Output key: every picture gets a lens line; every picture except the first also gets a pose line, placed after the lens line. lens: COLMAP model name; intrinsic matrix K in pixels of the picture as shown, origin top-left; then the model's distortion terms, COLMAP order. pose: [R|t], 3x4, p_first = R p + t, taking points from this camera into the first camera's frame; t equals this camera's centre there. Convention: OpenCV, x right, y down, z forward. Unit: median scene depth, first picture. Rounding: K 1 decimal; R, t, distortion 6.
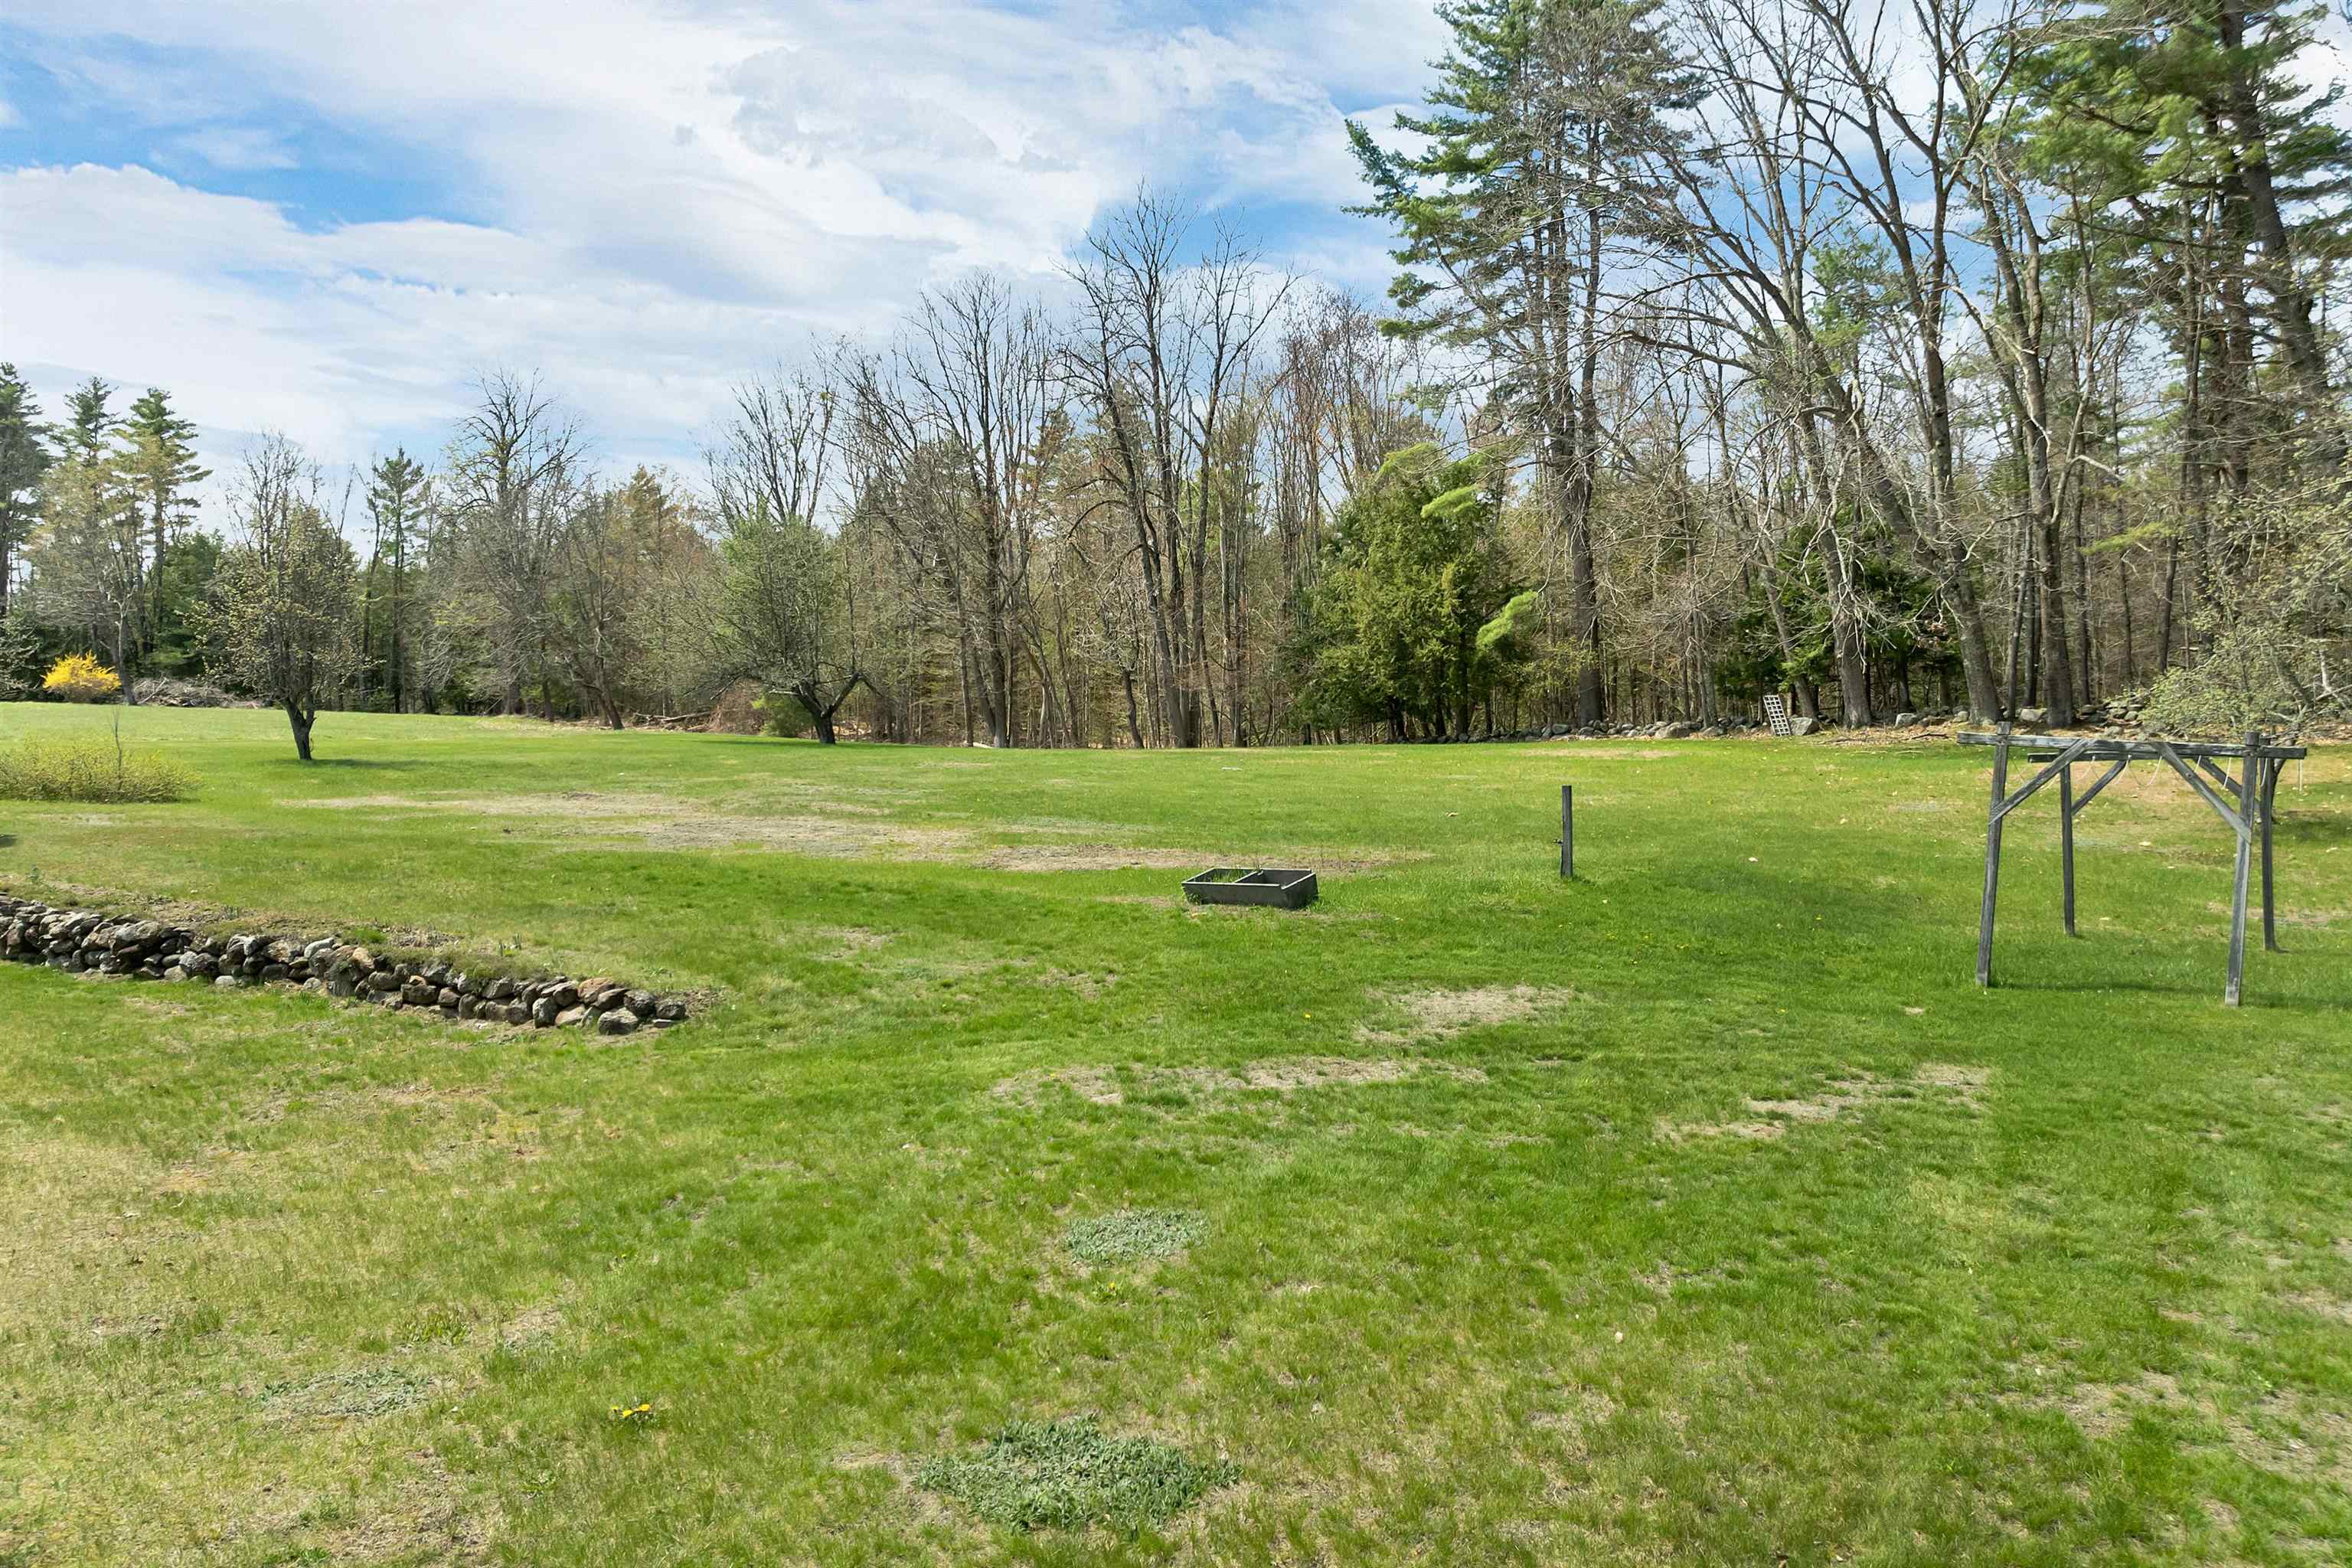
lens RADIAL K [[1792.3, 0, 1176.0], [0, 1792.3, 784.0], [0, 0, 1]] dist [-0.058775, 0.004575]
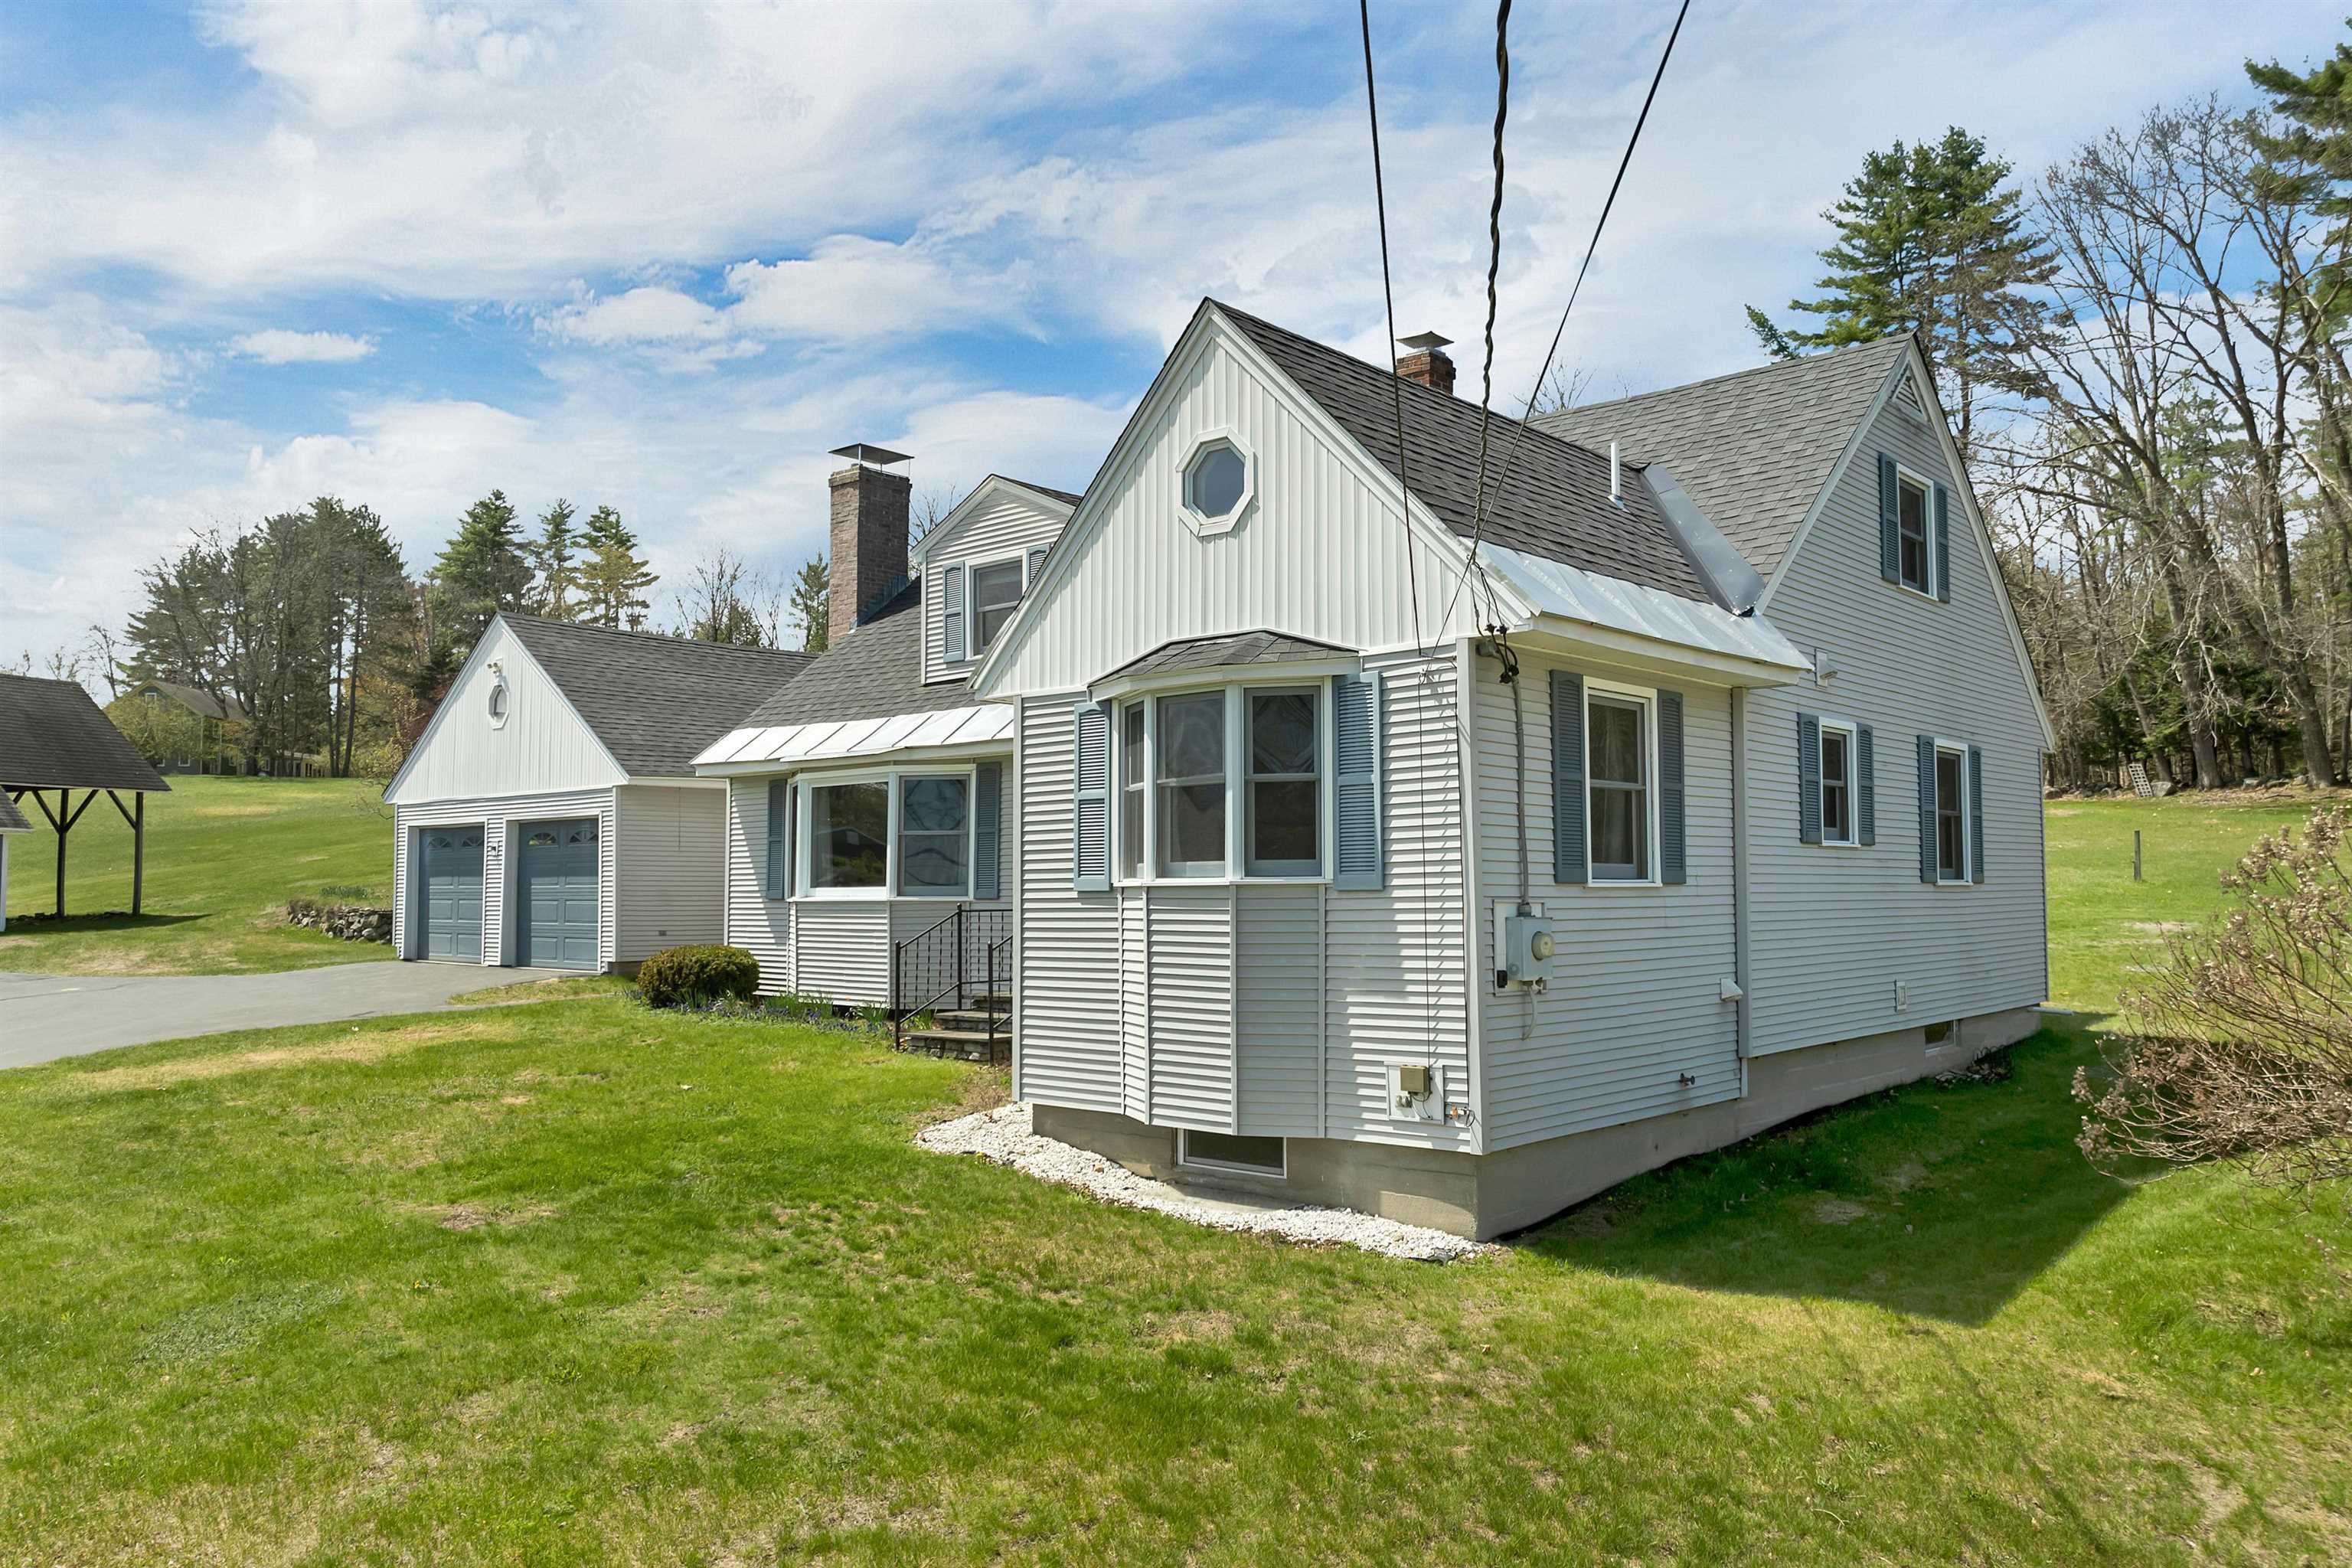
lens RADIAL K [[1717.3, 0, 1176.0], [0, 1717.3, 784.0], [0, 0, 1]] dist [-0.024534, -0.000641]
pose [[0.989016, -0.009468, -0.147504, -0.130469], [0.004515, 0.999416, -0.033878, 0.001105], [0.147739, 0.032839, 0.988481, -0.237698]]
